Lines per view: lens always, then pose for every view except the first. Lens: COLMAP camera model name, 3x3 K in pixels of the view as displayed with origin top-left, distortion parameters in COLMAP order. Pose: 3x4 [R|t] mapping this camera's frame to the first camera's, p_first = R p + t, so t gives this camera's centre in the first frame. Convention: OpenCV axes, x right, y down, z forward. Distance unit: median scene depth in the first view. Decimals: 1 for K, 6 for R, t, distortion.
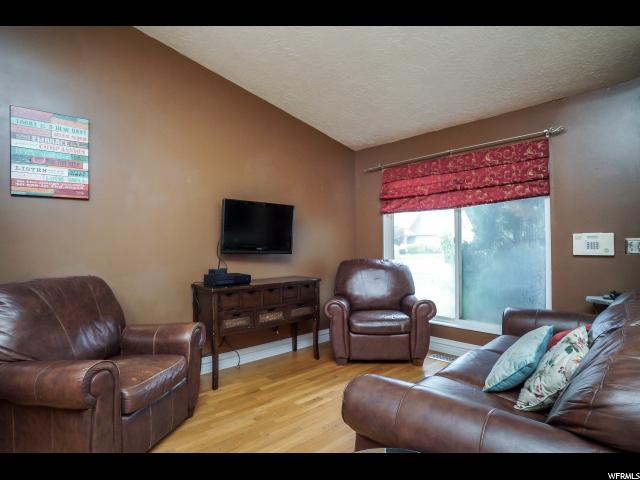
lens RADIAL K [[348.1, 0, 320.0], [0, 348.1, 240.0], [0, 0, 1]] dist [-0.034034, 0.000663]
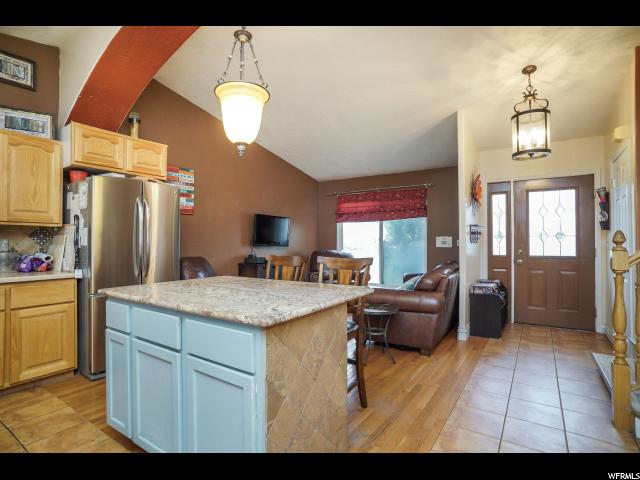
lens RADIAL K [[335.1, 0, 314.4], [0, 335.1, 238.8], [0, 0, 1]] dist [-0.075555, 0.034347]
pose [[0.977657, 0.011935, 0.209869, -0.292384], [-0.013299, 0.999899, 0.005087, -0.005131], [-0.209787, -0.007764, 0.977716, -0.596170]]
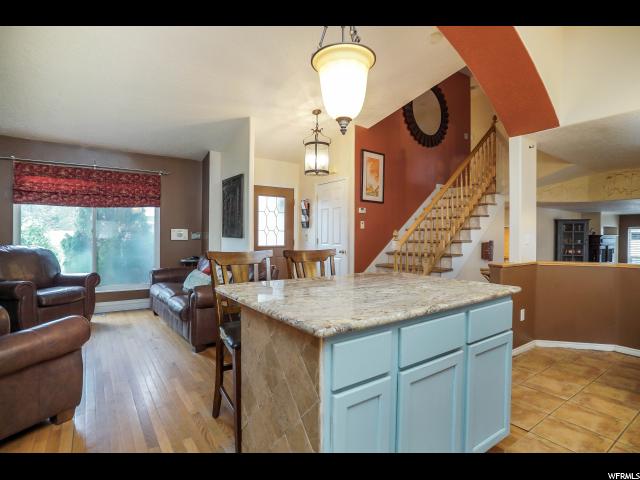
lens RADIAL K [[335.1, 0, 314.4], [0, 335.1, 238.8], [0, 0, 1]] dist [-0.075555, 0.034347]
pose [[0.134838, 0.002467, 0.990865, -0.774485], [-0.024596, 0.999697, 0.000858, 0.011799], [-0.990562, -0.024487, 0.134858, -0.045497]]
